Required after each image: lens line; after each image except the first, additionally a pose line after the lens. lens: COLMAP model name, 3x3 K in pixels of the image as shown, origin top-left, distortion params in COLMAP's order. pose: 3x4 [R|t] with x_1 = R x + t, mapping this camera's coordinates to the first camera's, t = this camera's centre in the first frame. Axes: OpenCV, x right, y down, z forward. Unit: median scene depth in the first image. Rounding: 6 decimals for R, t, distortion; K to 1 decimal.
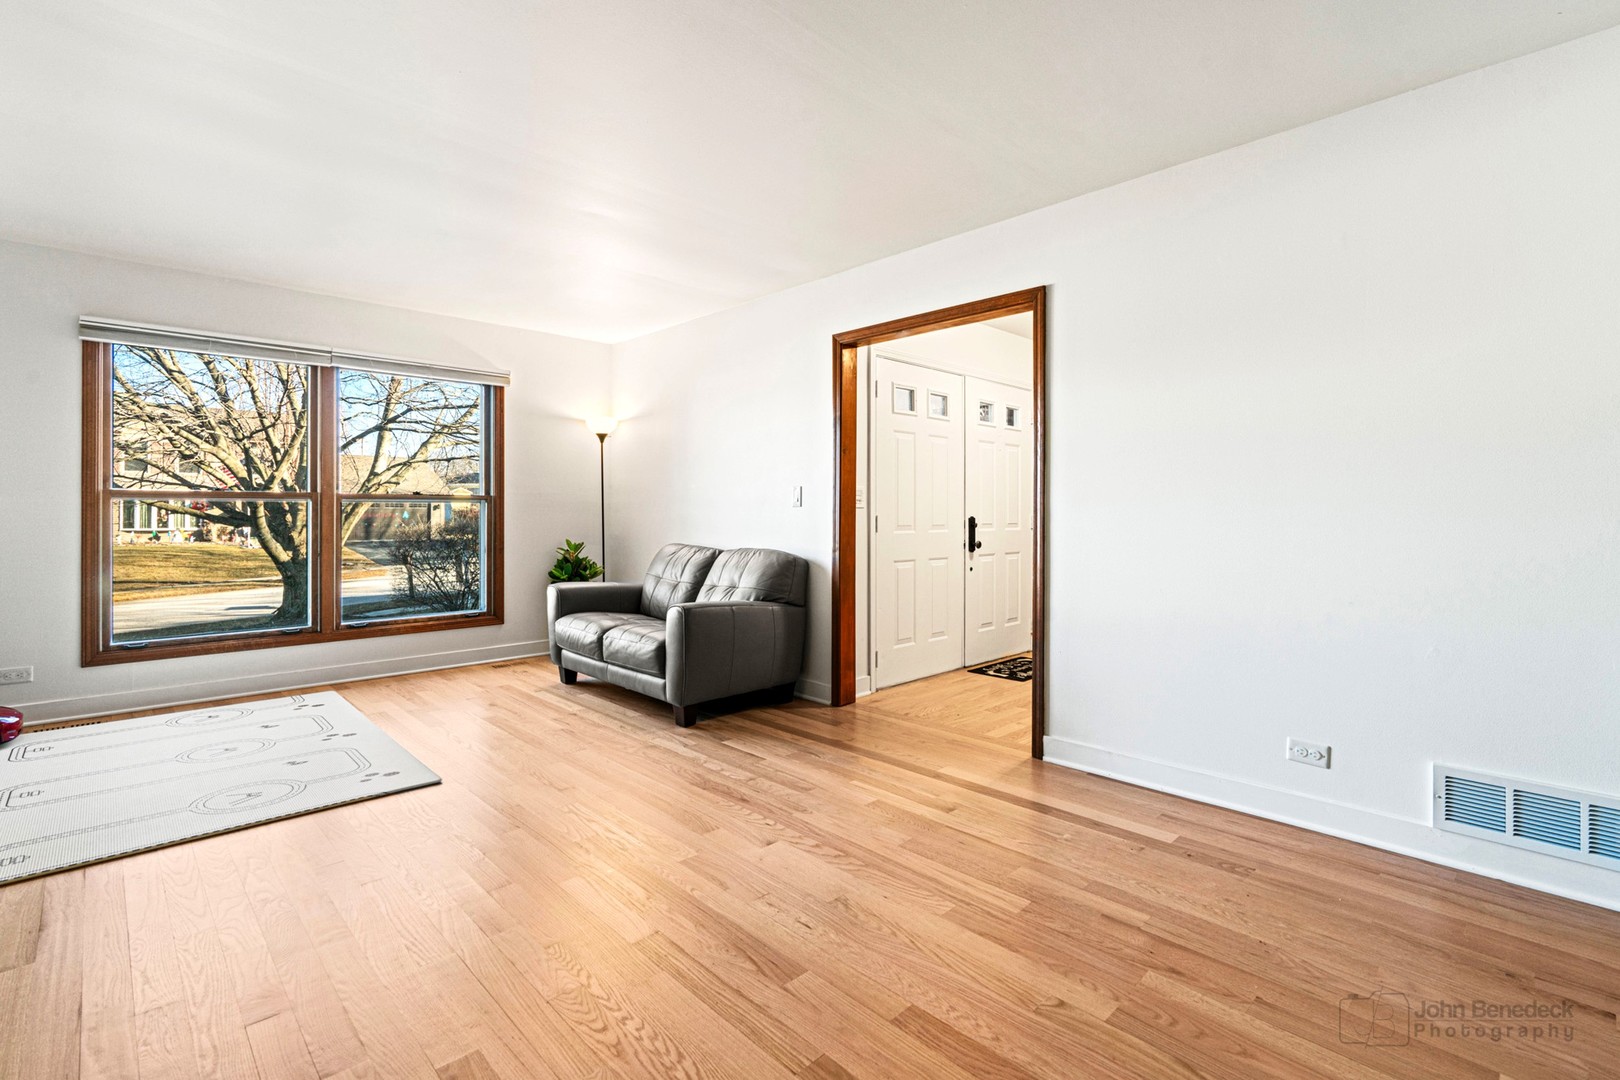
lens RADIAL K [[743.3, 0, 819.0], [0, 743.3, 509.7], [0, 0, 1]] dist [-0.013966, 0.001308]
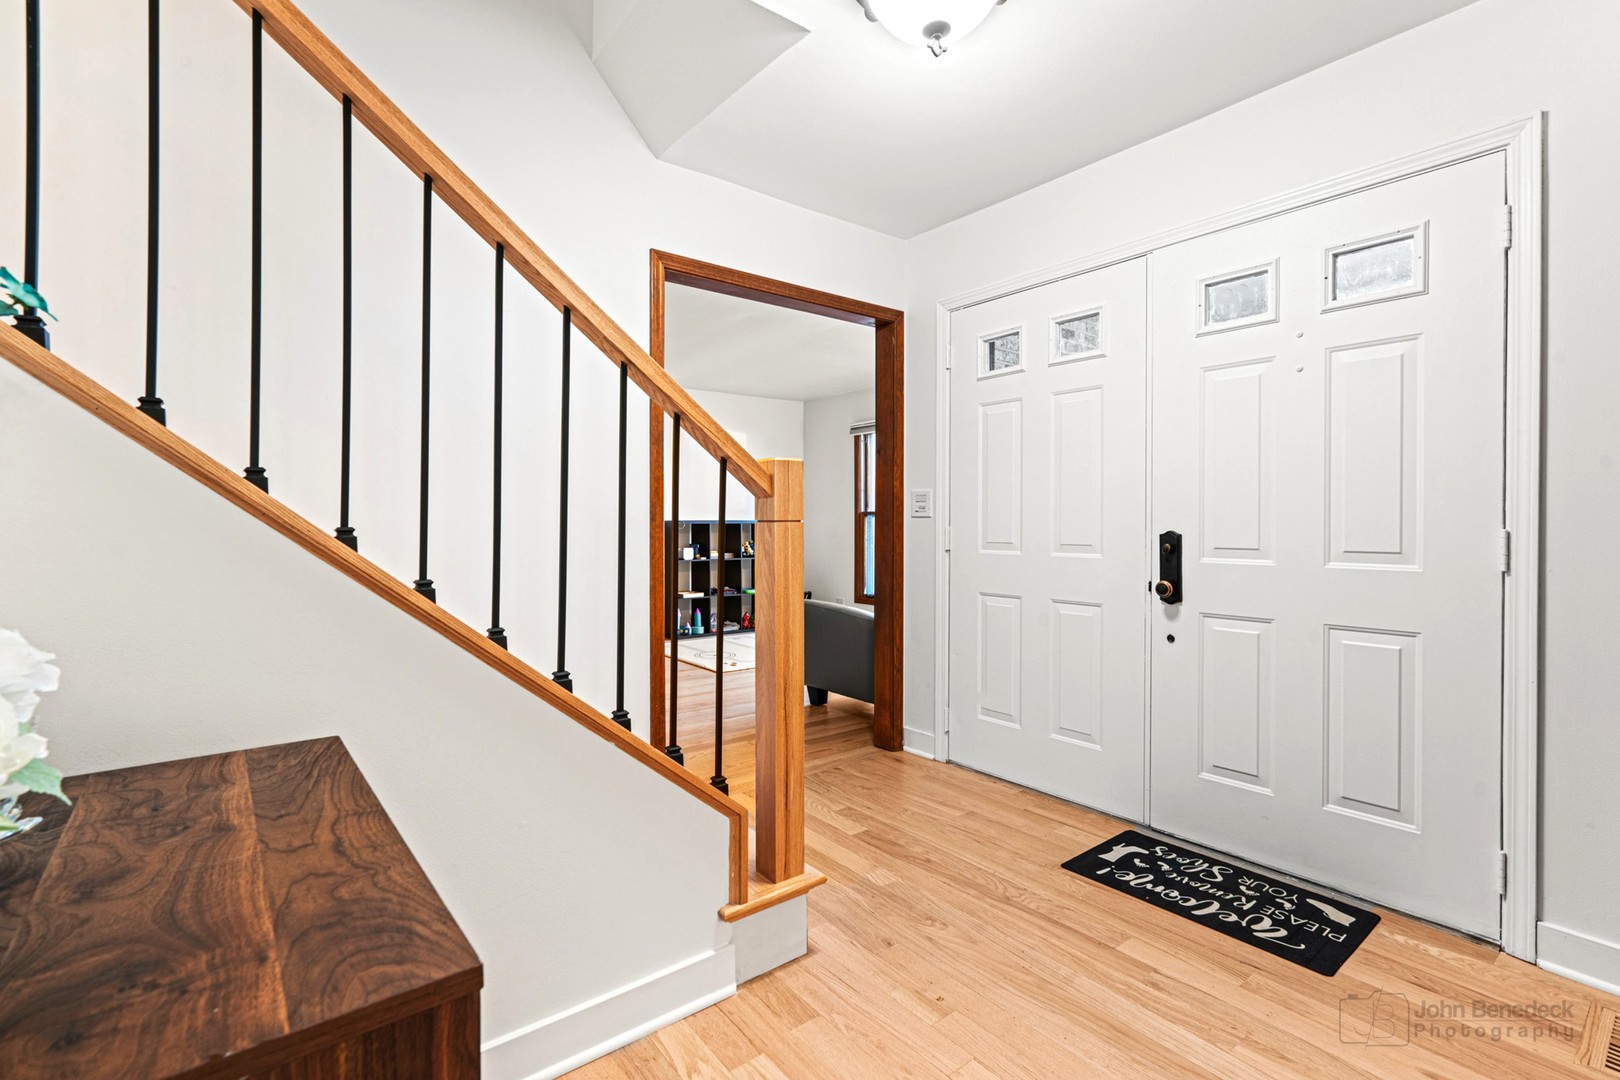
lens RADIAL K [[743.3, 0, 812.2], [0, 743.3, 530.9], [0, 0, 1]] dist [-0.013966, 0.001308]
pose [[-0.111451, 0.008888, -0.993730, 0.733881], [0.002002, 0.999960, 0.008719, 0.003861], [0.993768, -0.001018, -0.111464, 0.836545]]
